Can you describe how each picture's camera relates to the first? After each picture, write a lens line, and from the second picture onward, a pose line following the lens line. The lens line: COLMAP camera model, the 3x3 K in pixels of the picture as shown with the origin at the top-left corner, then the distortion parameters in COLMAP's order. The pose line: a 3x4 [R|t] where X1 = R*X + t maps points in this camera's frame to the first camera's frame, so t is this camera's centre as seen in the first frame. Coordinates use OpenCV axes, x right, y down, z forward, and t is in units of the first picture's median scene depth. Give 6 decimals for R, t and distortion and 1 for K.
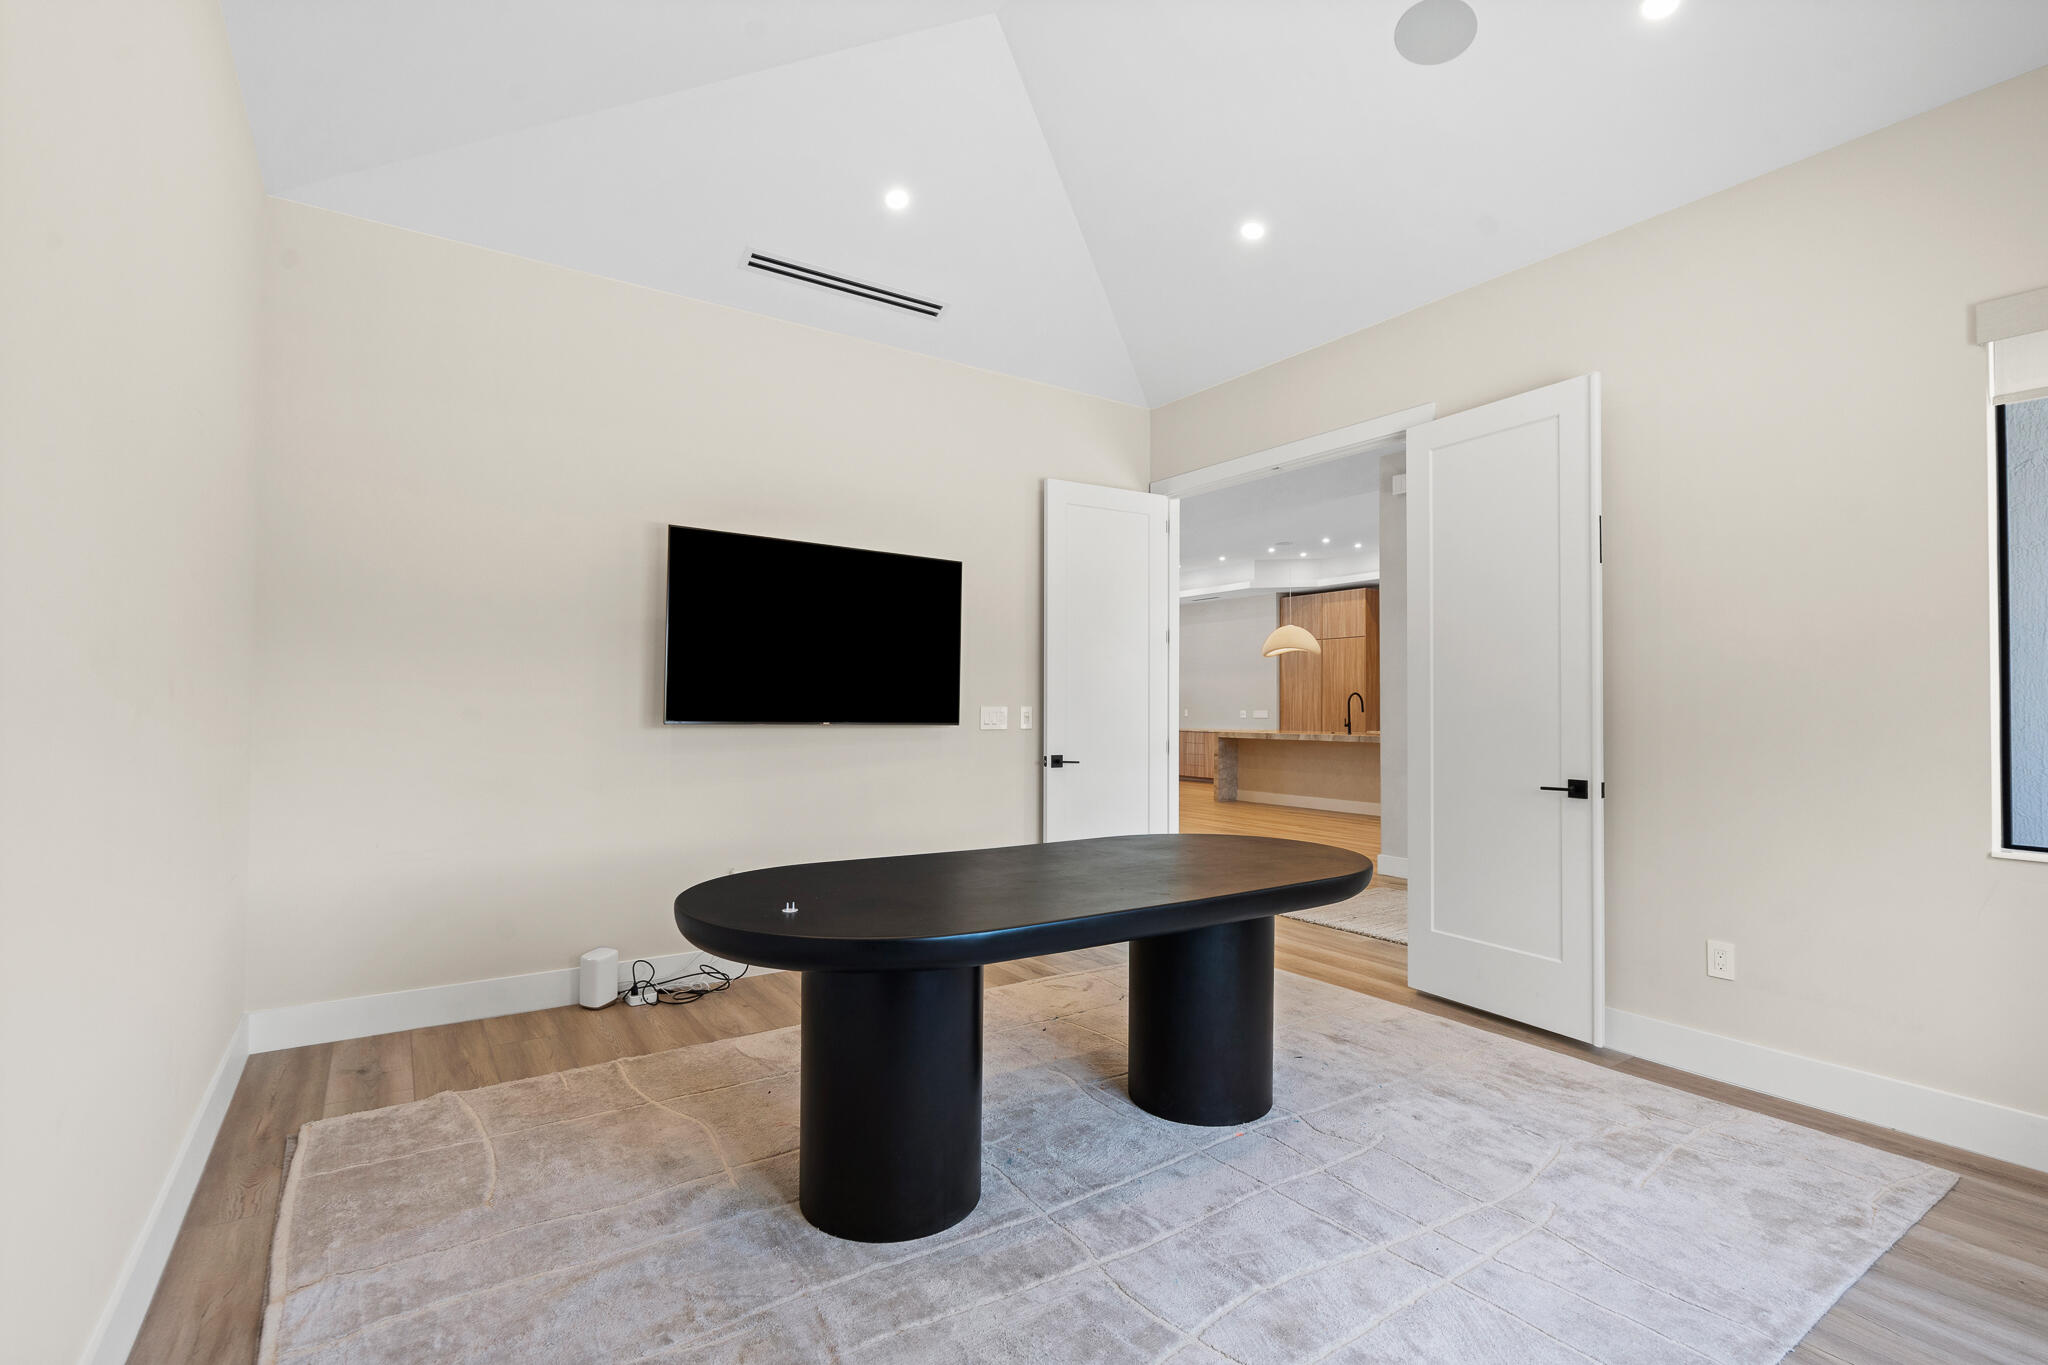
lens RADIAL K [[951.0, 0, 1024.0], [0, 951.0, 682.5], [0, 0, 1]] dist [0.001210, -0.001457]
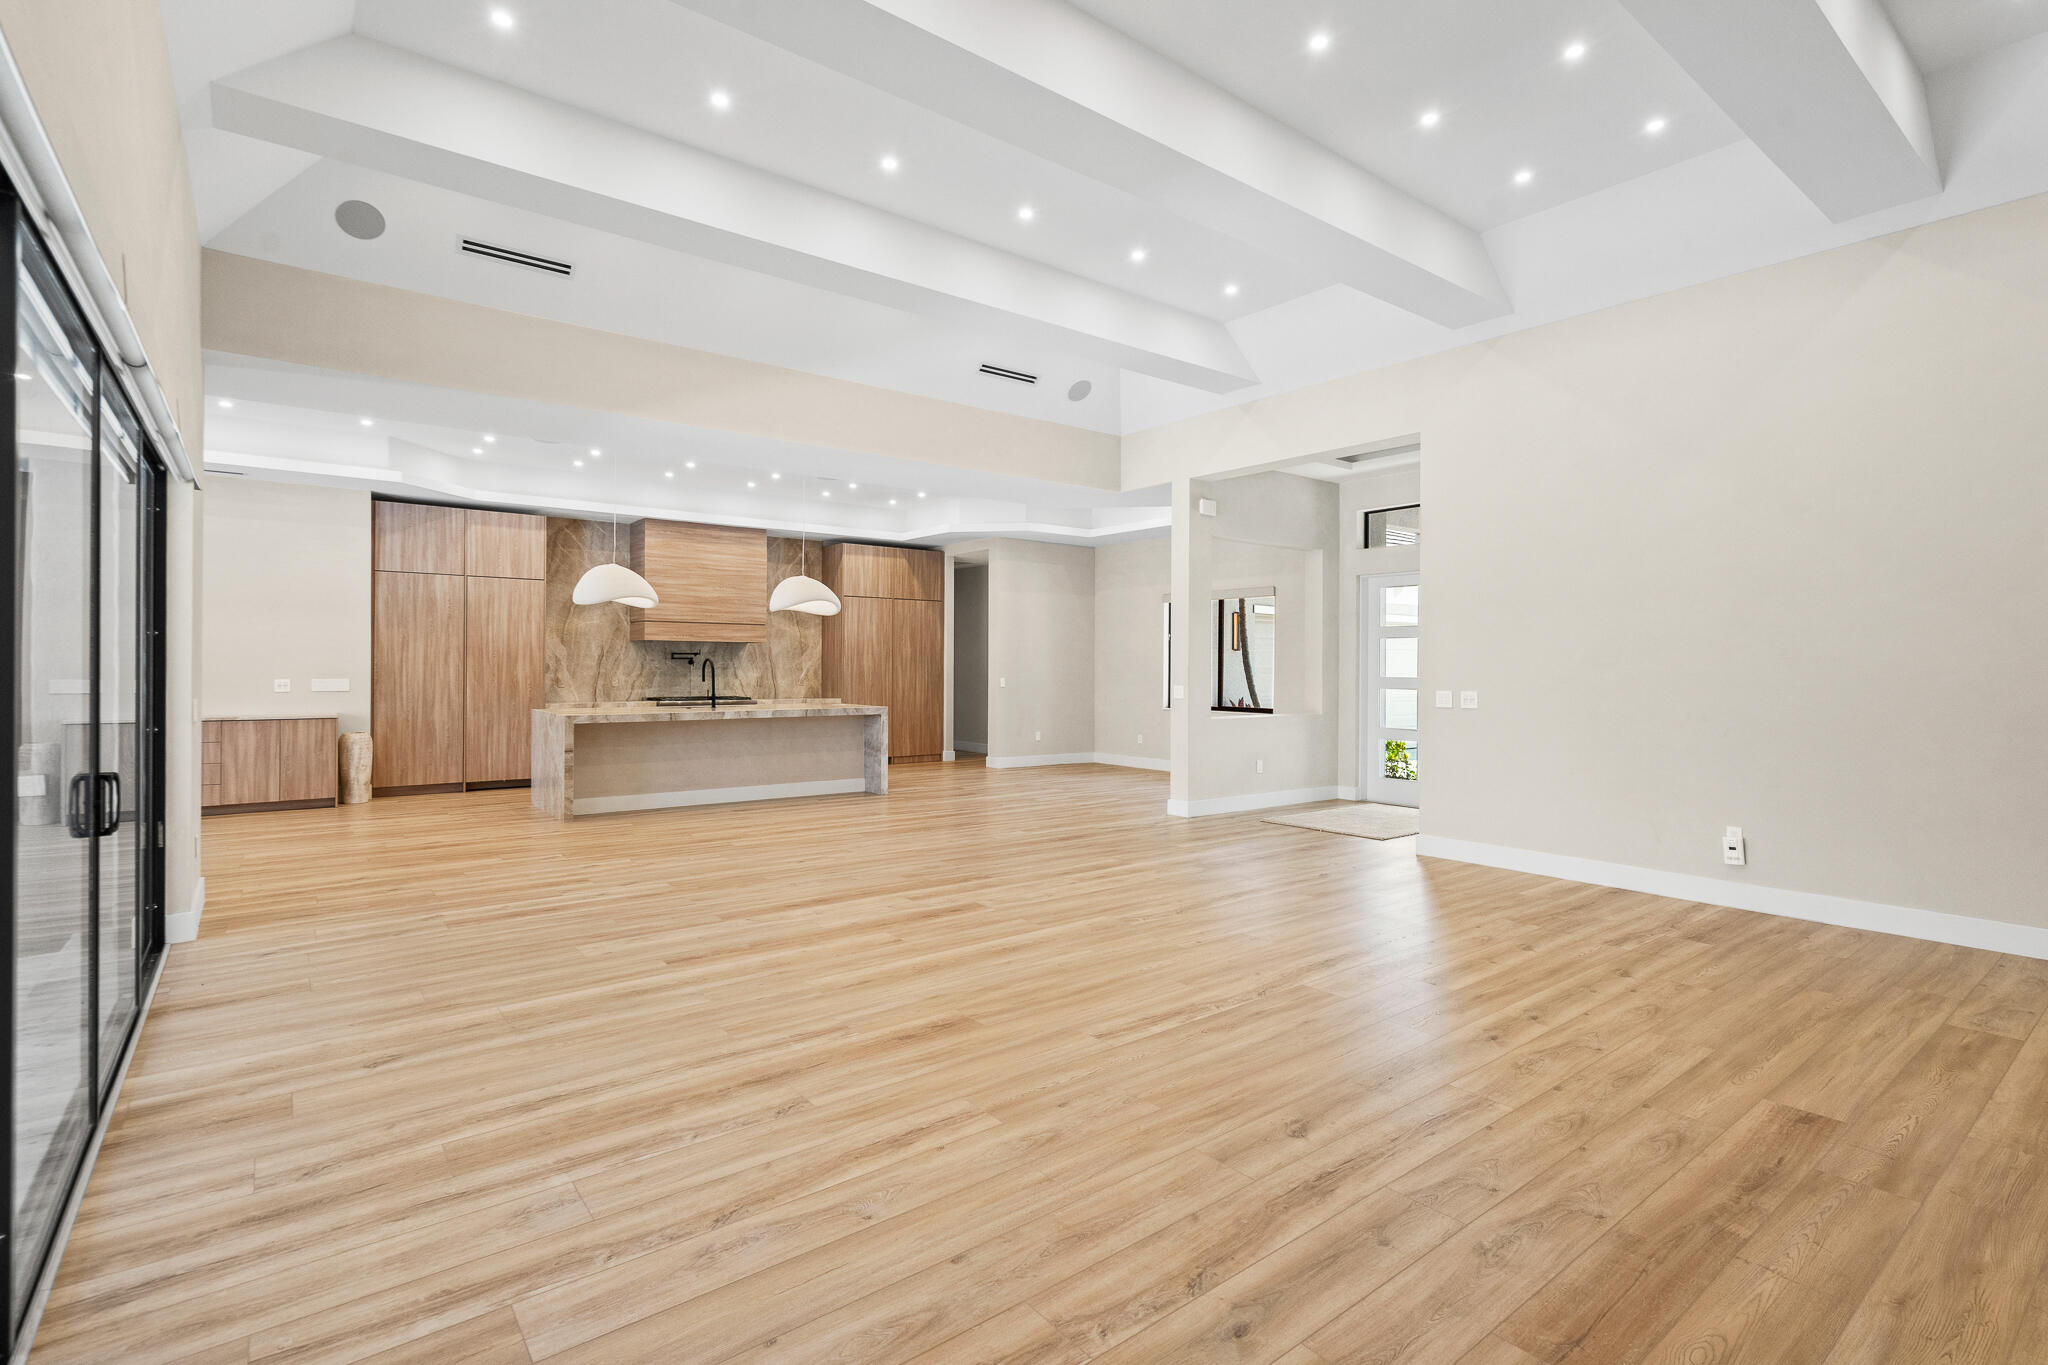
lens RADIAL K [[951.0, 0, 1024.0], [0, 951.0, 682.5], [0, 0, 1]] dist [0.001210, -0.001457]
pose [[-0.037027, -0.021926, 0.999074, -0.407074], [-0.031685, 0.999282, 0.020756, 0.005223], [-0.998812, -0.030887, -0.037695, 0.627838]]
